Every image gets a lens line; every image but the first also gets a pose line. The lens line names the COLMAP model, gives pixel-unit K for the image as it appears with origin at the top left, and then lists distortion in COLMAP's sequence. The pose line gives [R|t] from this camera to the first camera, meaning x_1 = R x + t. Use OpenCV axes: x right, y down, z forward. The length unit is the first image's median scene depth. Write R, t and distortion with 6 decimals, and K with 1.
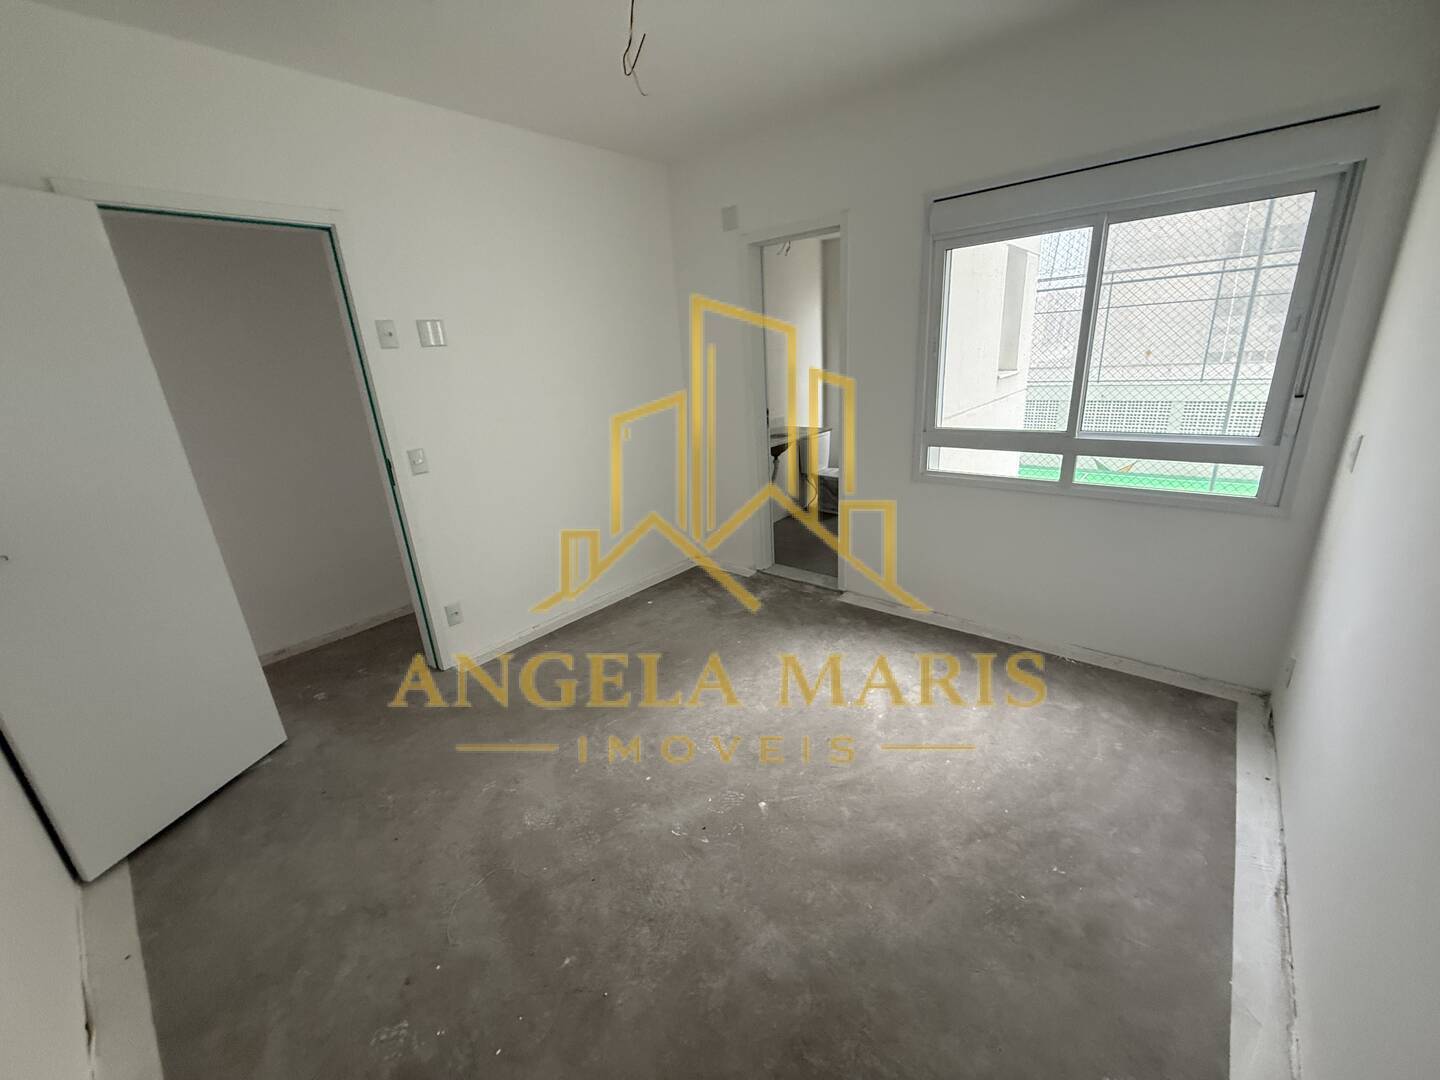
lens RADIAL K [[571.8, 0, 716.3], [0, 571.8, 539.9], [0, 0, 1]] dist [-0.001561, -0.000363]
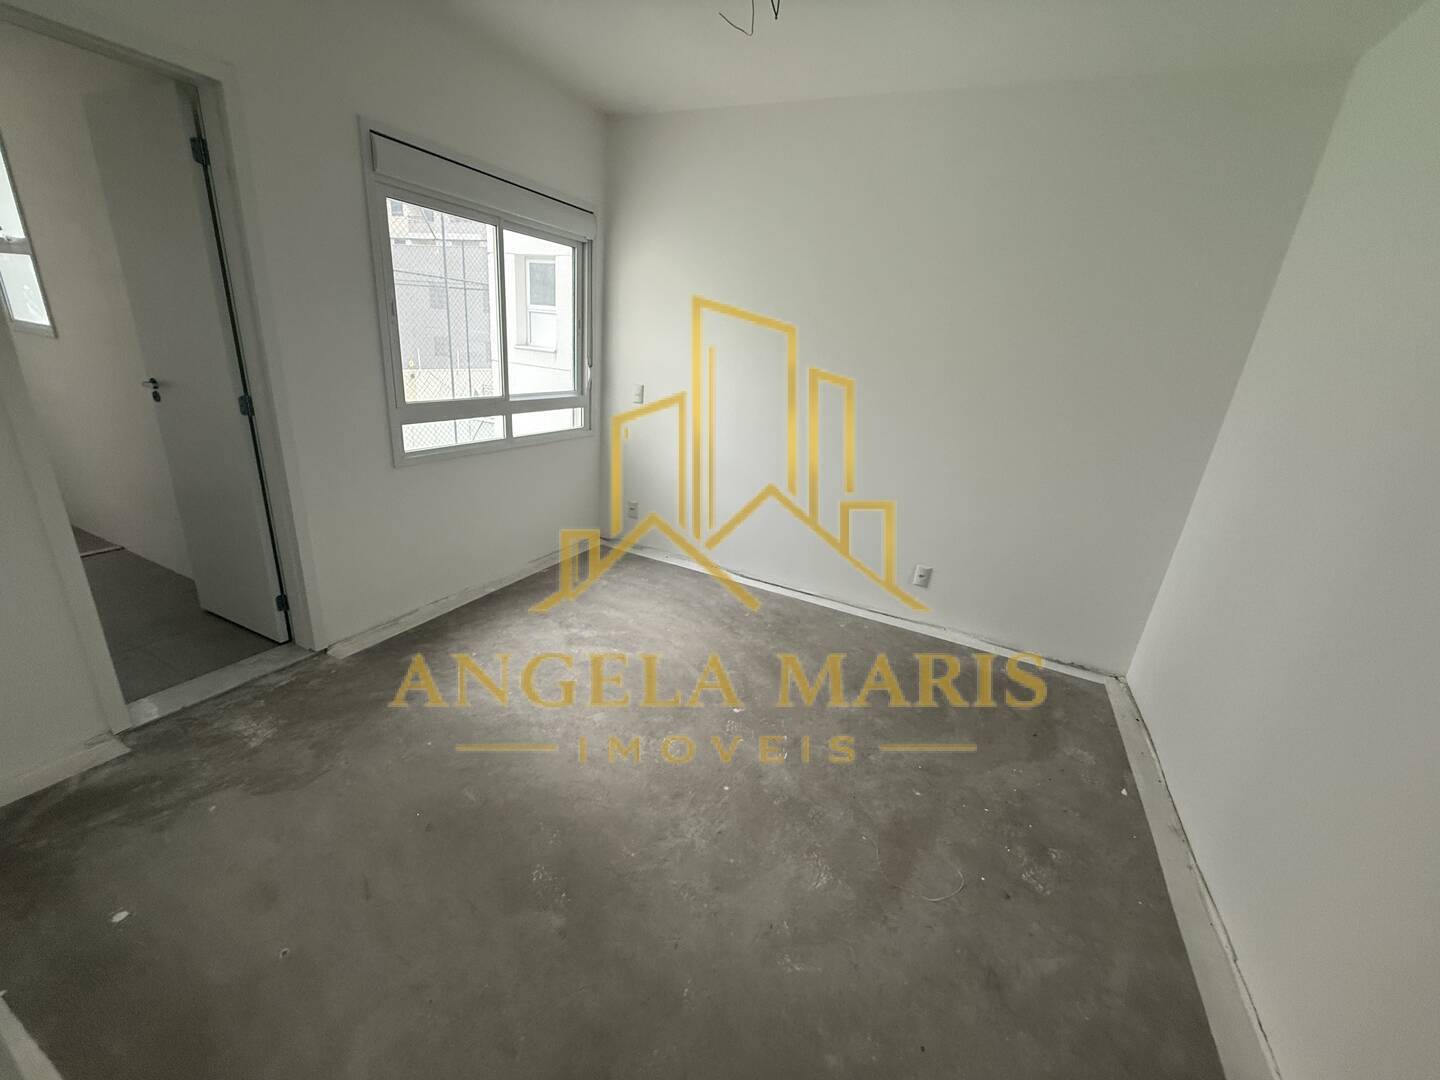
lens RADIAL K [[571.8, 0, 716.3], [0, 571.8, 539.9], [0, 0, 1]] dist [-0.001561, -0.000363]
pose [[-0.253077, -0.287999, 0.923585, -0.767712], [0.234533, 0.907921, 0.347381, -0.246127], [-0.938588, 0.304525, -0.162228, 0.937738]]
